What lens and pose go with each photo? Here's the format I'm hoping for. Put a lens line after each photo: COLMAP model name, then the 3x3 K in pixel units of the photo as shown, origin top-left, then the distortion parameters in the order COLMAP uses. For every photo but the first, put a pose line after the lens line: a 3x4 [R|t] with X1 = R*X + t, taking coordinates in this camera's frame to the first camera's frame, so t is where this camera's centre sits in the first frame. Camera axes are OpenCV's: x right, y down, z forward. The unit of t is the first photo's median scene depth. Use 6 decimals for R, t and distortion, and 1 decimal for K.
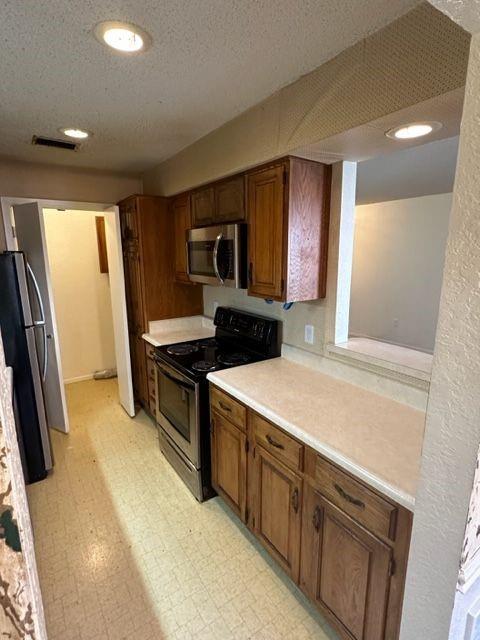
lens RADIAL K [[333.0, 0, 241.2], [0, 333.0, 320.3], [0, 0, 1]] dist [0.022783, 0.002513]
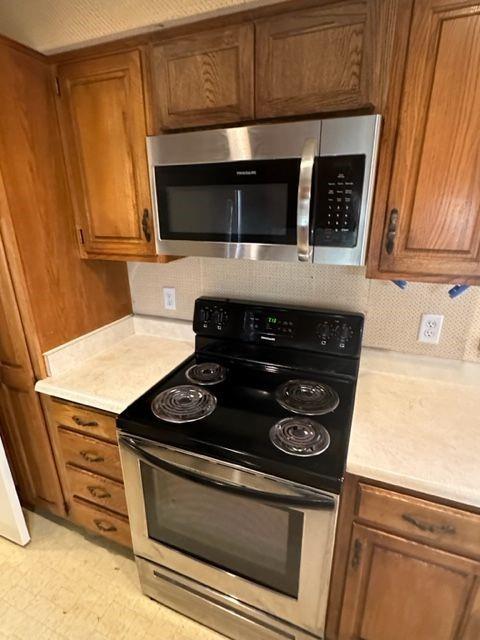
lens RADIAL K [[370.2, 0, 238.1], [0, 370.2, 320.6], [0, 0, 1]] dist [0.005330, 0.000559]
pose [[0.847800, -0.189456, 0.495320, -0.307761], [0.125175, 0.979107, 0.160250, -0.090337], [-0.515332, -0.073859, 0.853802, 0.457512]]
